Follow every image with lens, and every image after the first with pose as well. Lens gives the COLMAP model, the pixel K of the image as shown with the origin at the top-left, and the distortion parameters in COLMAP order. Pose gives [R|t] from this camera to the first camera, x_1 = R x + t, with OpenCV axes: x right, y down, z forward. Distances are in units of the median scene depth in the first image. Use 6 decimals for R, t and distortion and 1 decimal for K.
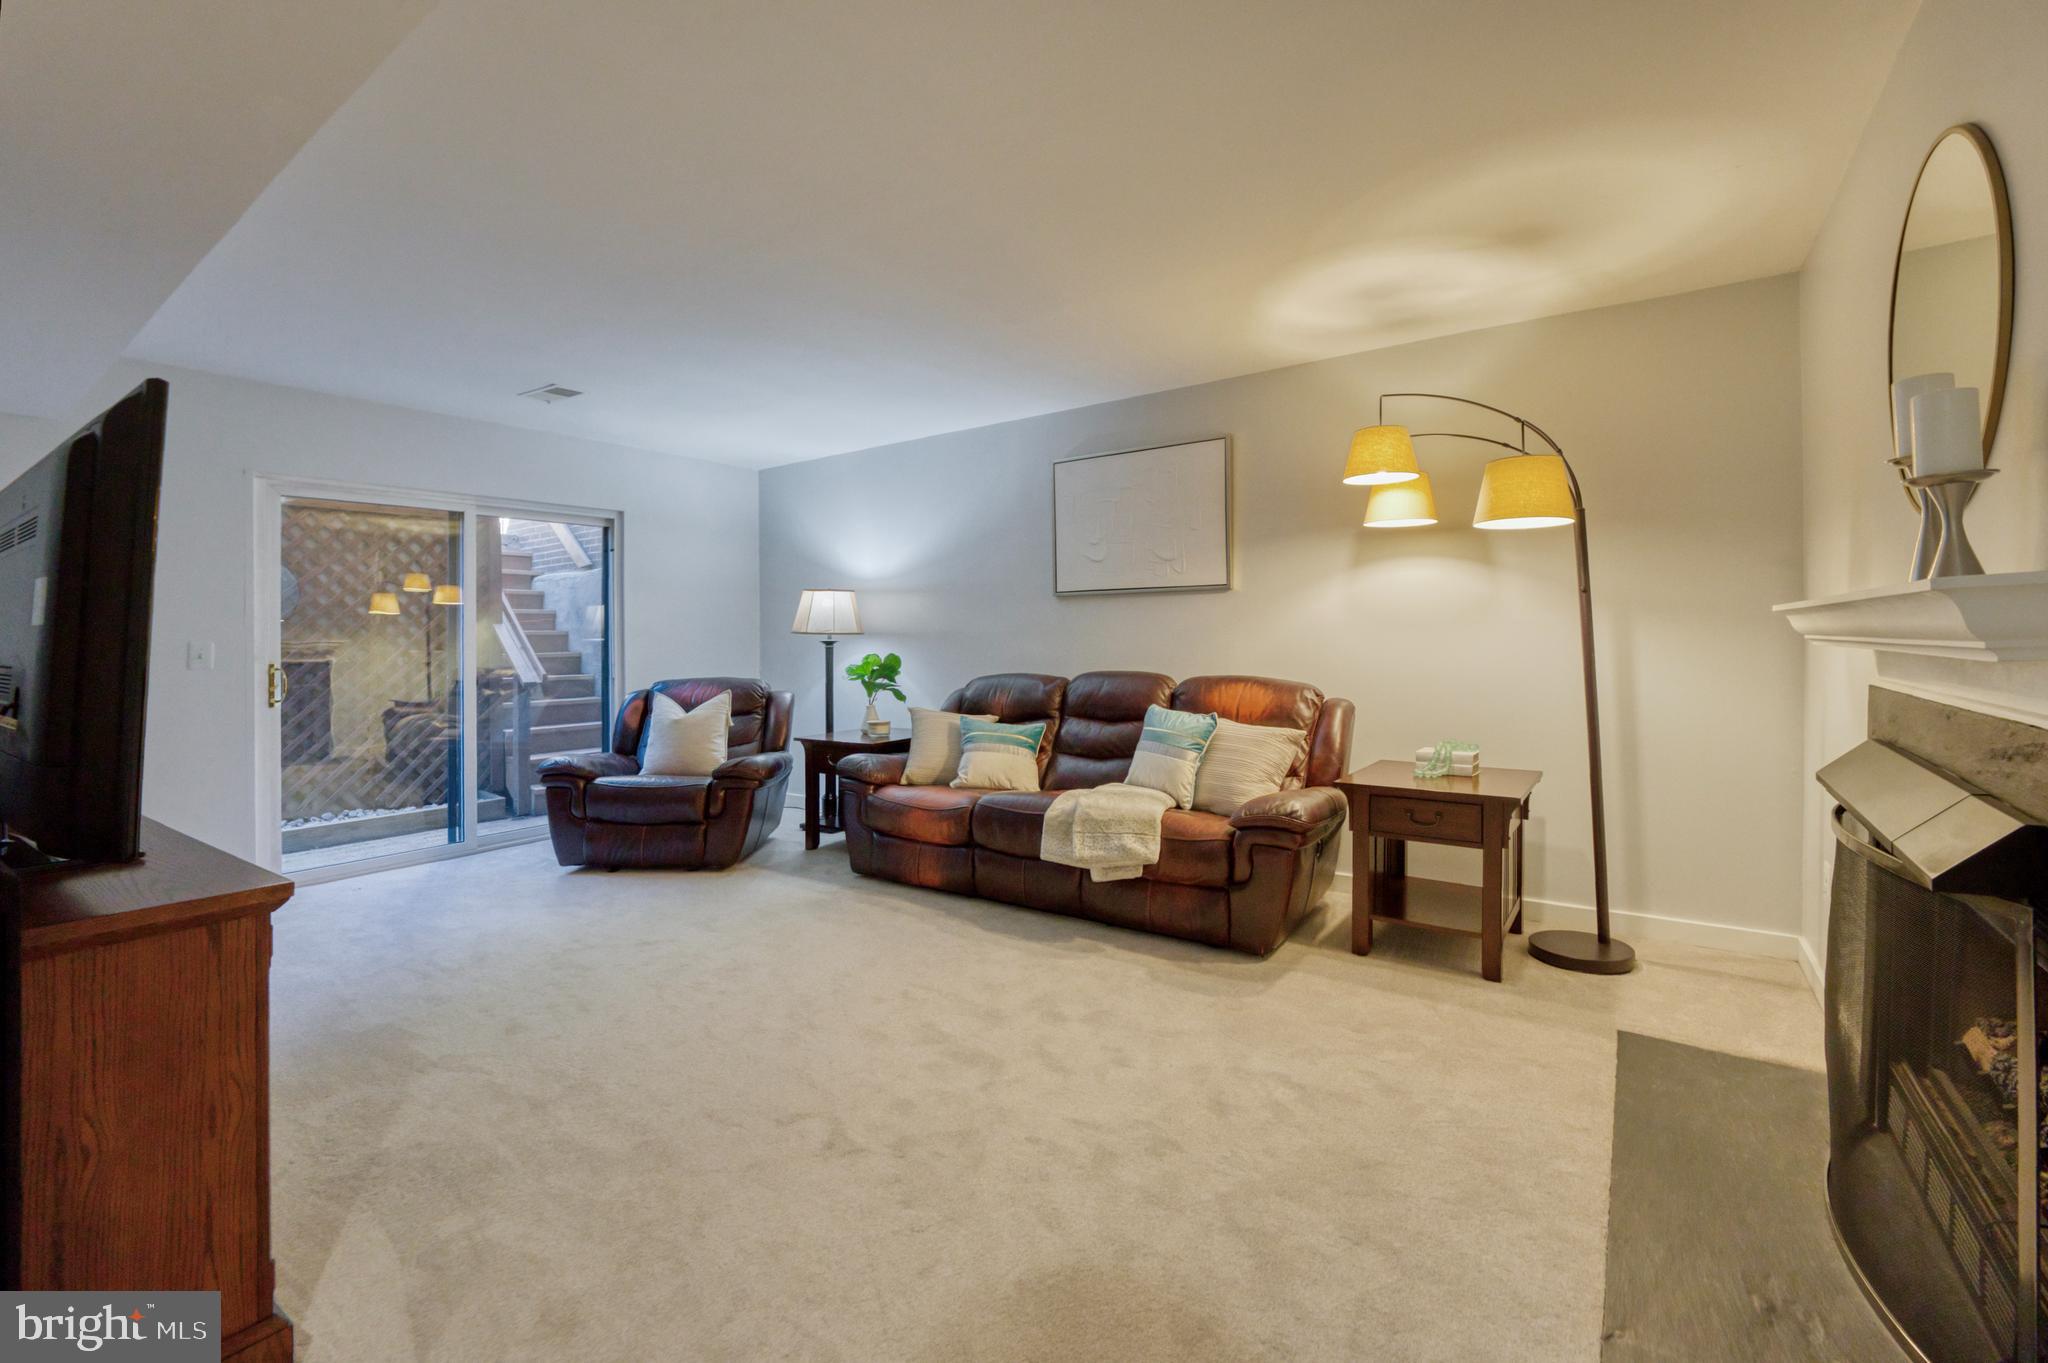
lens RADIAL K [[894.2, 0, 1018.1], [0, 894.2, 631.1], [0, 0, 1]] dist [0.000333, 0.000022]
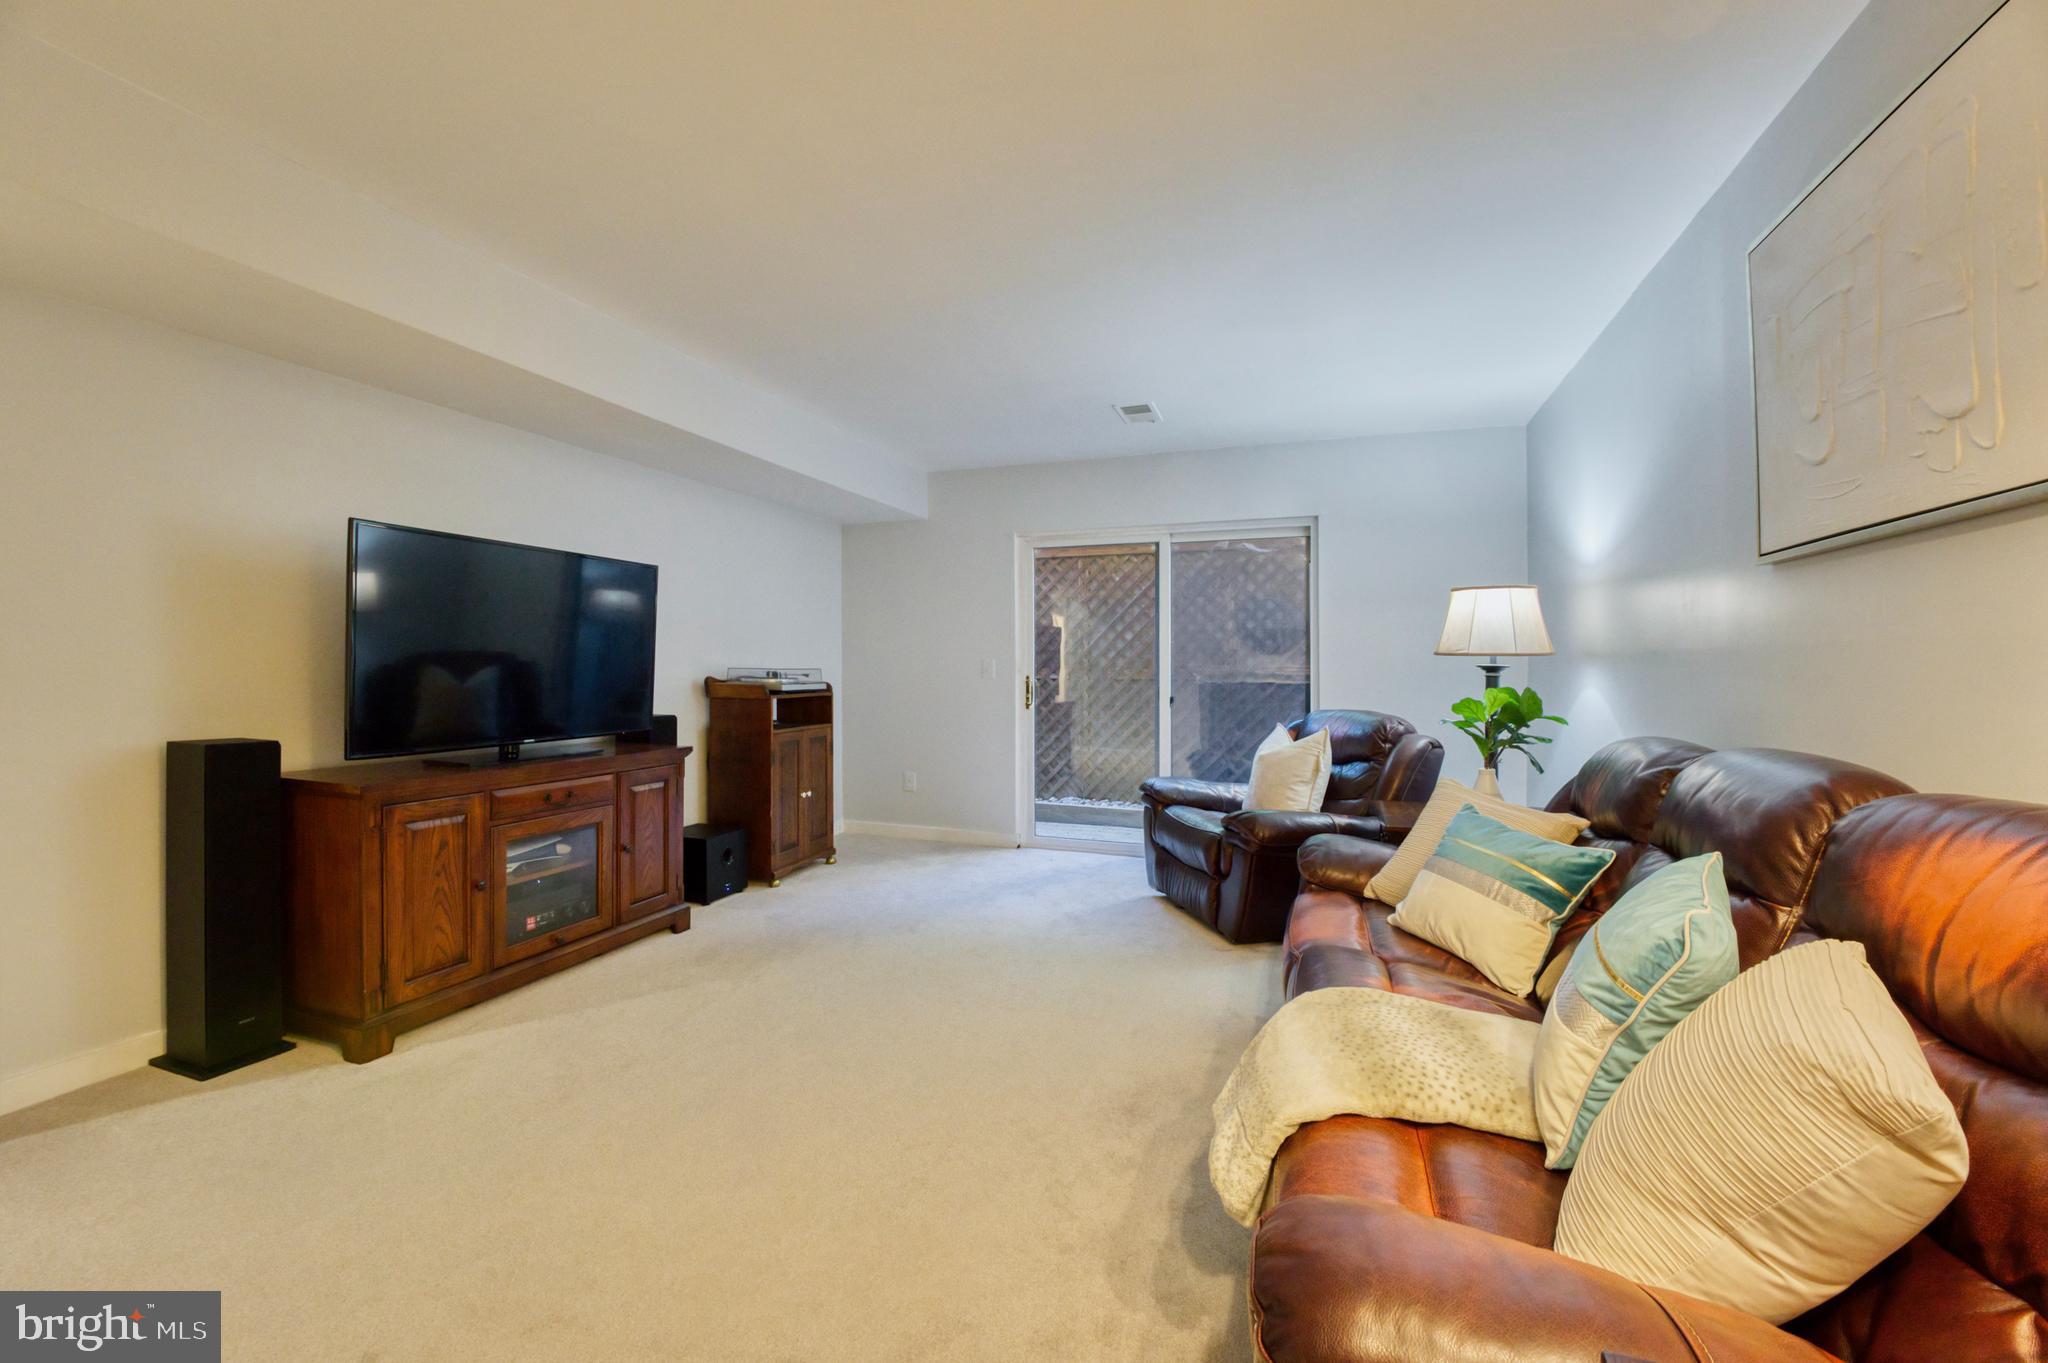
lens RADIAL K [[872.9, 0, 1012.9], [0, 872.9, 658.6], [0, 0, 1]] dist [-0.000798, -0.000168]
pose [[0.246417, 0.005021, -0.969151, 0.423033], [-0.007149, 0.999969, 0.003363, 0.007889], [0.969138, 0.006099, 0.246445, 0.664362]]
